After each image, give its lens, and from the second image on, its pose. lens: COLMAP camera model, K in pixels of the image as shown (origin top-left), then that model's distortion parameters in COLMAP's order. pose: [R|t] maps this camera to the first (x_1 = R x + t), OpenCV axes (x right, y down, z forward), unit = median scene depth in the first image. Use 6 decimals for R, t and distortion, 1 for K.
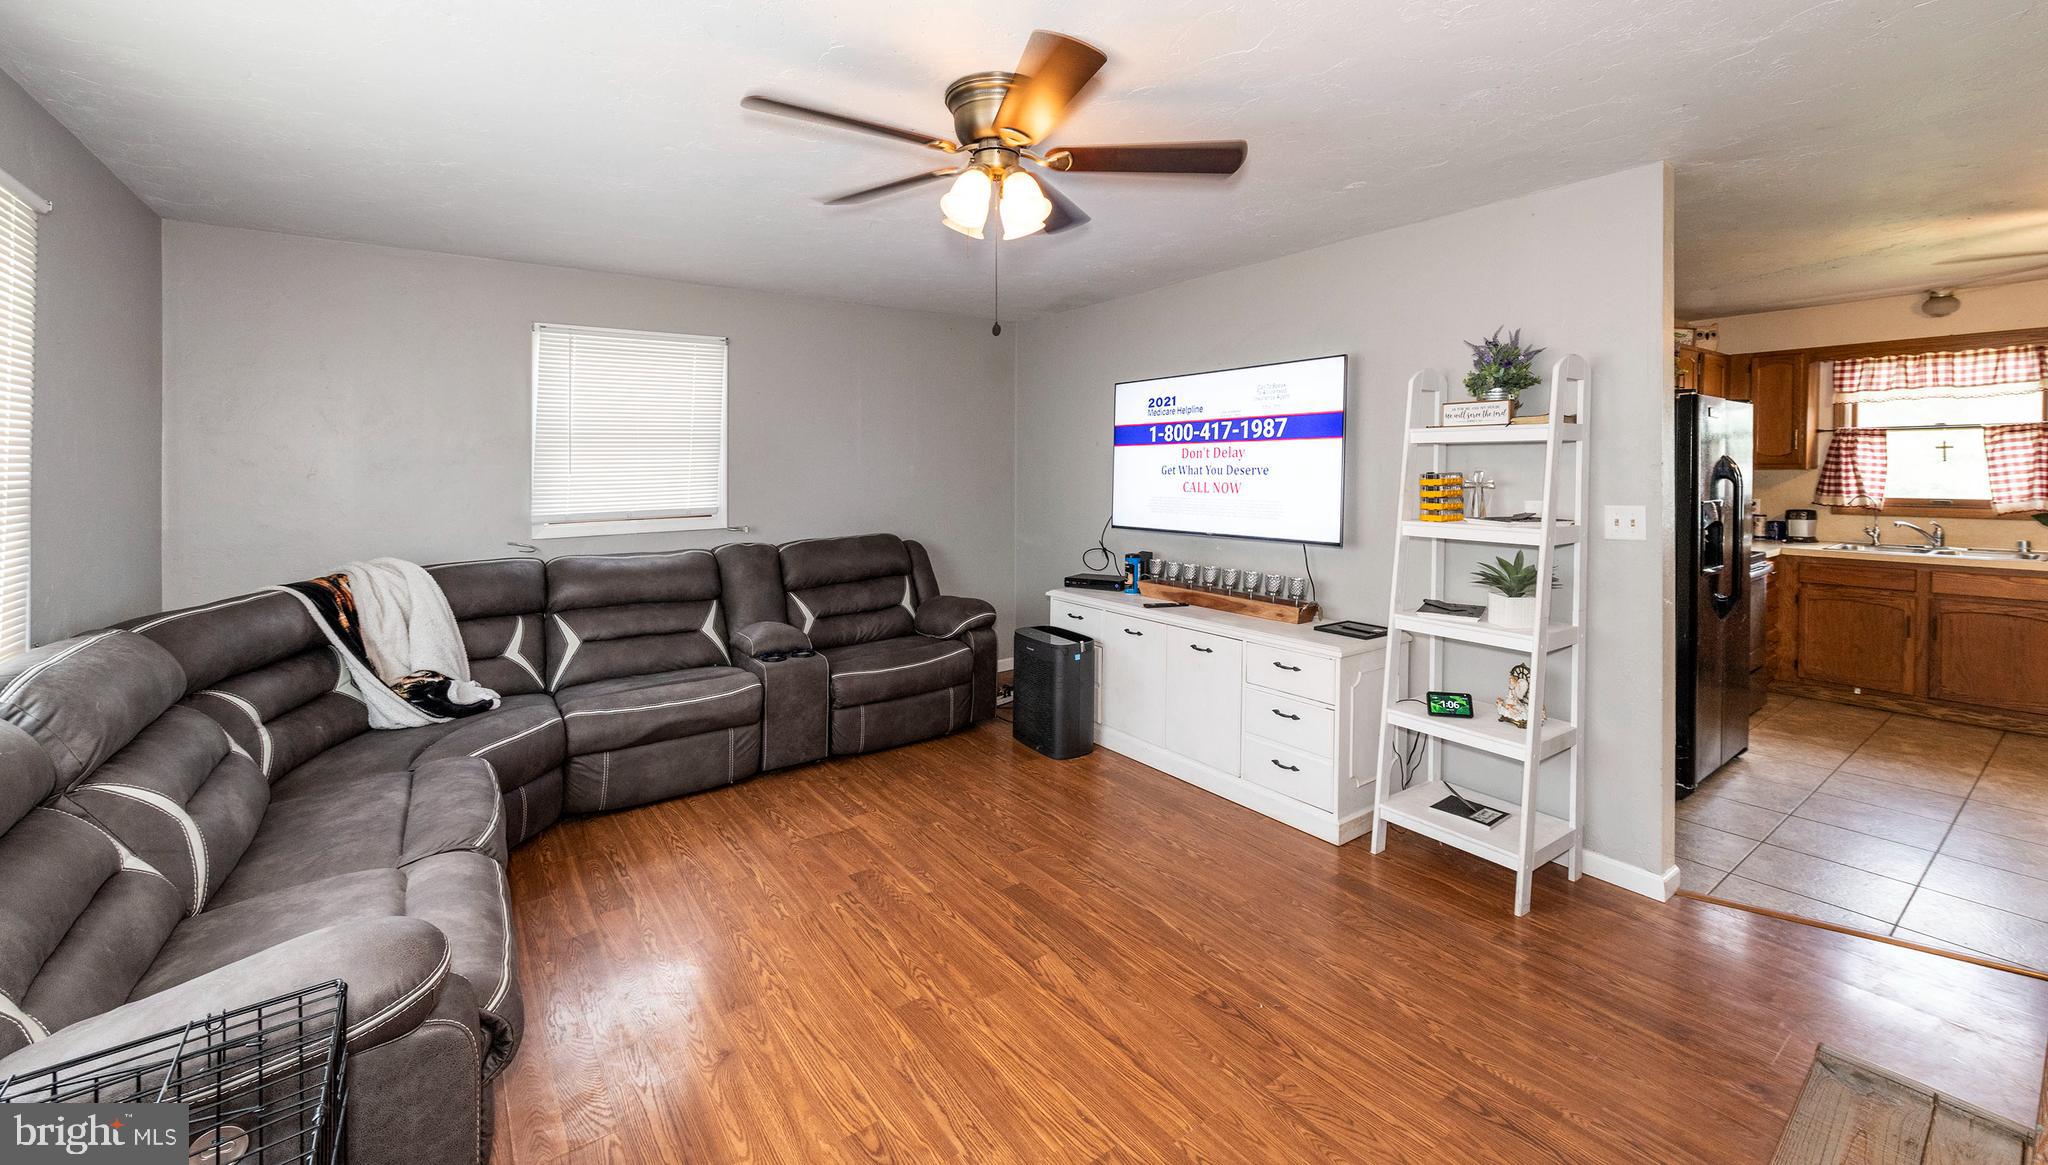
lens RADIAL K [[811.5, 0, 1023.4], [0, 811.5, 491.2], [0, 0, 1]] dist [0.010378, -0.004105]
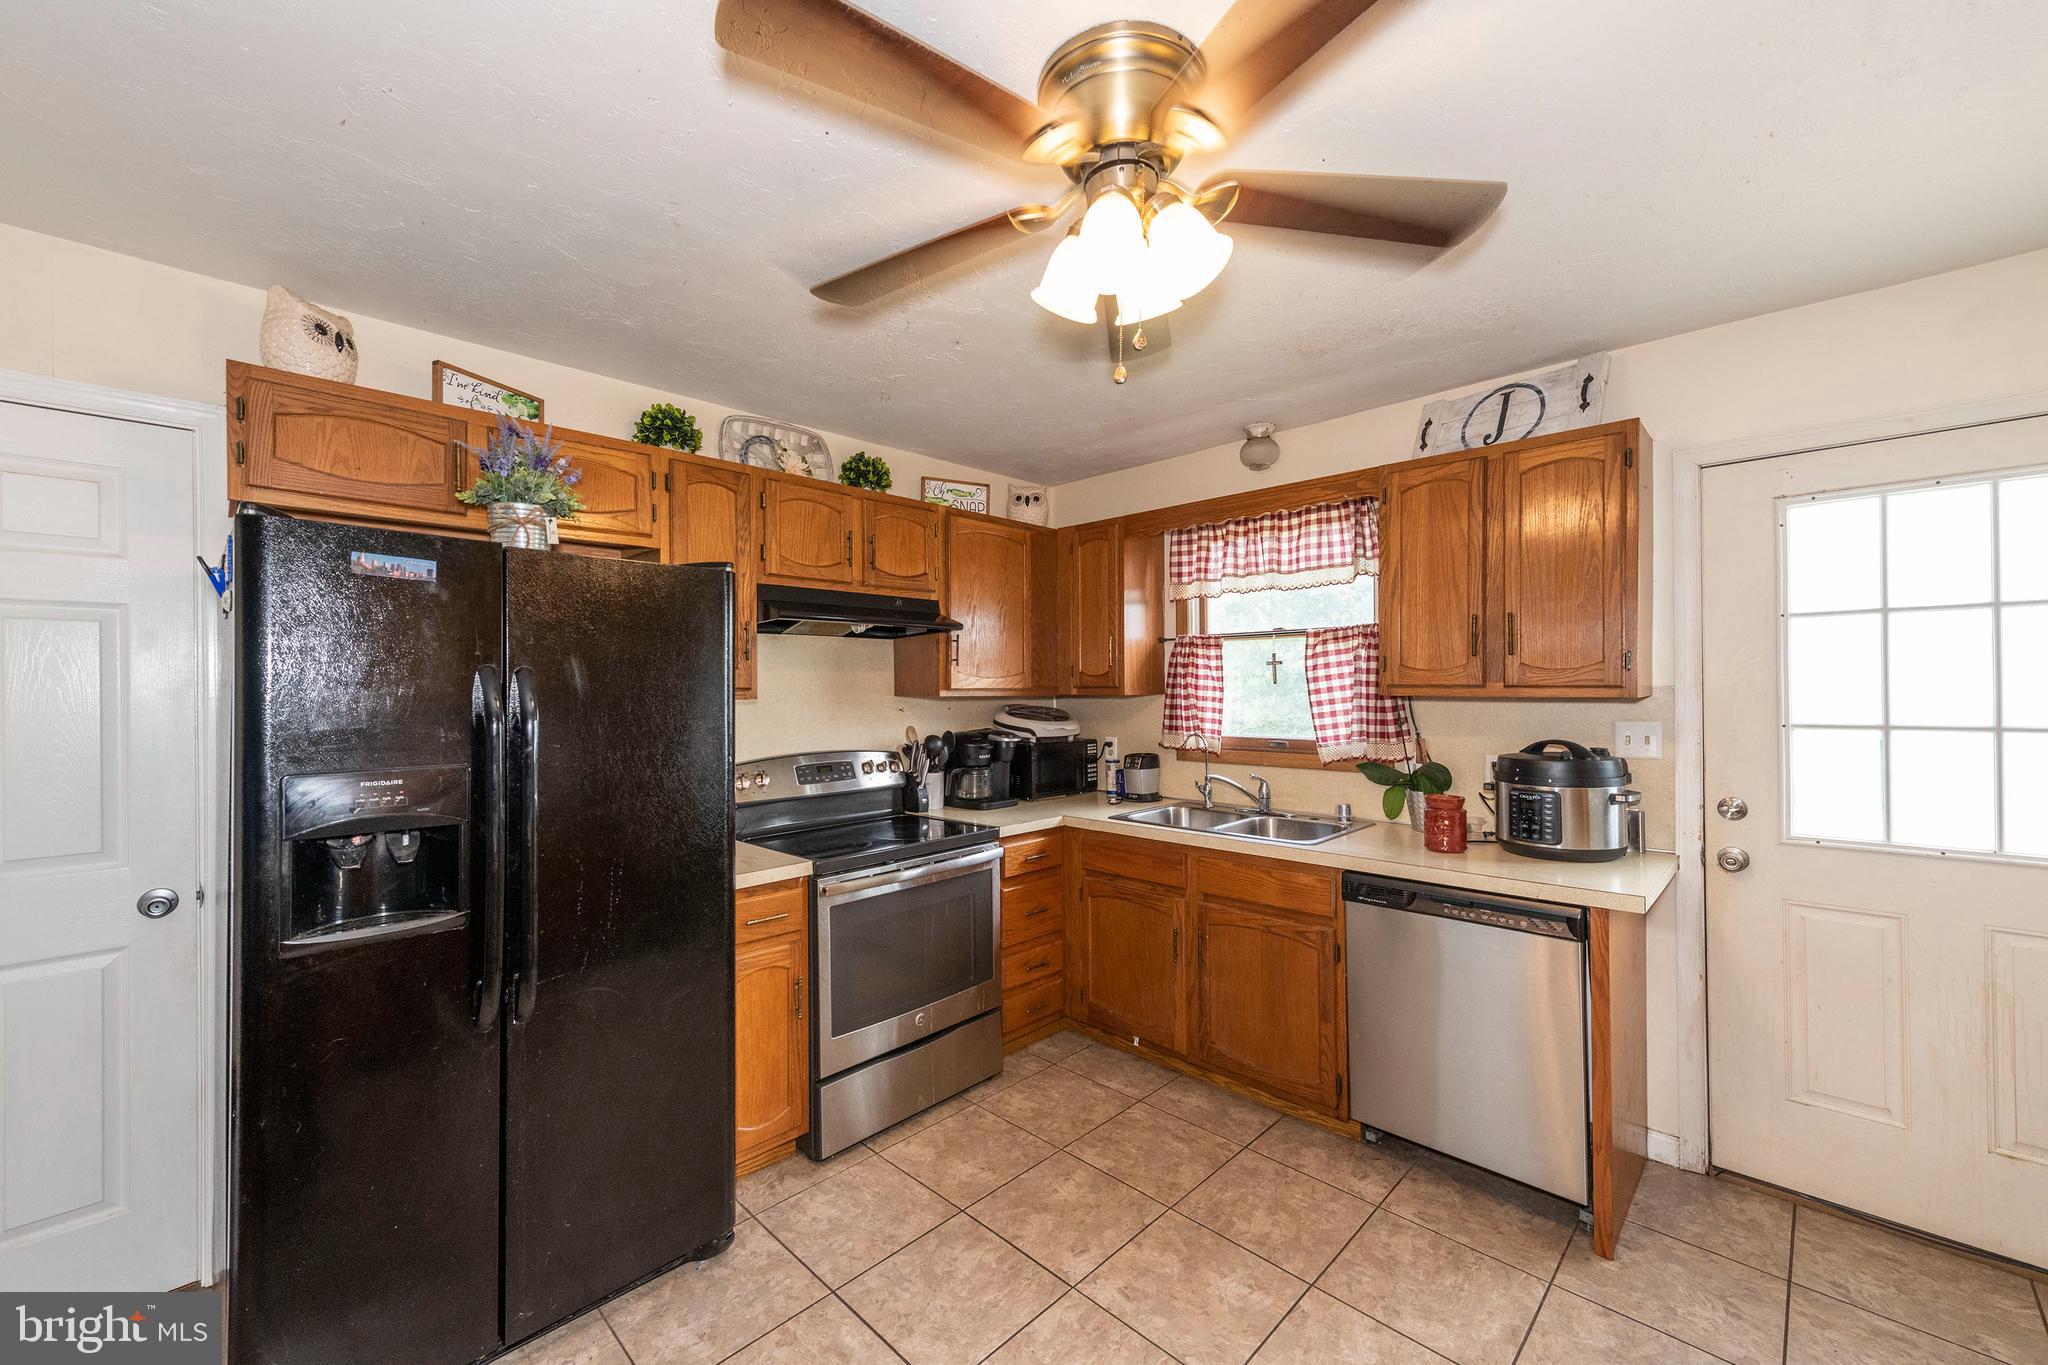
lens RADIAL K [[801.5, 0, 1028.4], [0, 801.5, 703.8], [0, 0, 1]] dist [0.001702, 0.000081]
pose [[0.984545, 0.000437, 0.175134, 0.821966], [0.002101, 0.999895, -0.014305, -0.011132], [-0.175122, 0.014452, 0.984441, 0.388164]]
